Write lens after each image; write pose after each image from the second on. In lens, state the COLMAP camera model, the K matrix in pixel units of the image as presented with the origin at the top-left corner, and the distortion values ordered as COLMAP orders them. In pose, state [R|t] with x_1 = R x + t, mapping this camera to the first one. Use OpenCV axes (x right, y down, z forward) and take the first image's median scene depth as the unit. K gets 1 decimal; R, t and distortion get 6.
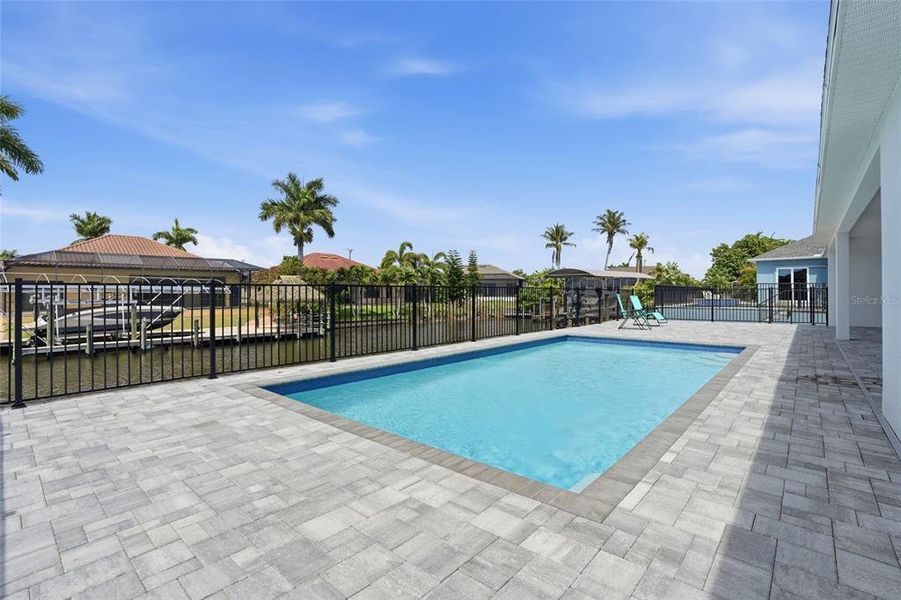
lens RADIAL K [[419.3, 0, 445.8], [0, 419.3, 295.0], [0, 0, 1]] dist [-0.051991, 0.016724]
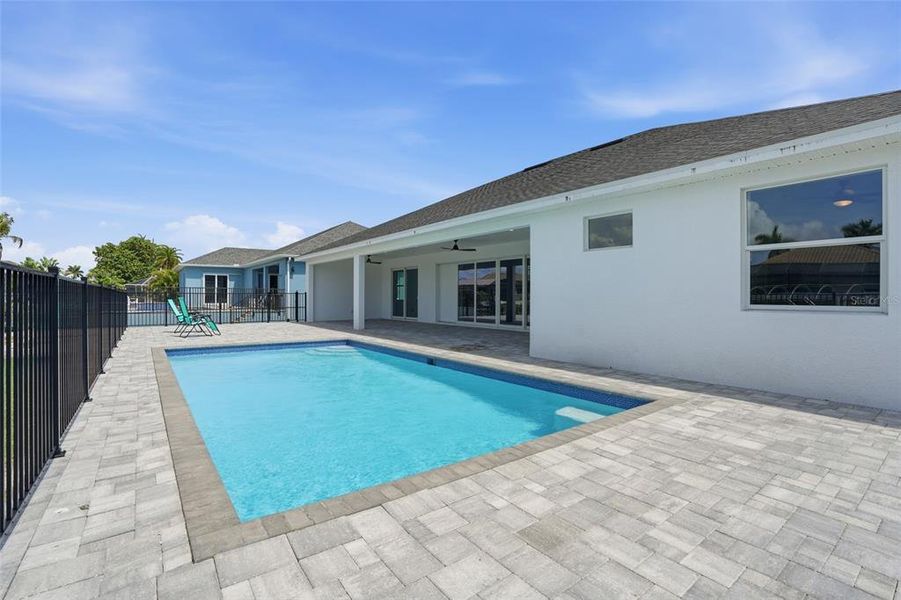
lens RADIAL K [[419.3, 0, 456.1], [0, 419.3, 297.5], [0, 0, 1]] dist [-0.051991, 0.016724]
pose [[0.181602, 0.002857, 0.983368, -0.157442], [-0.000041, 0.999996, -0.002898, 0.000255], [-0.983372, 0.000486, 0.181602, 0.140223]]
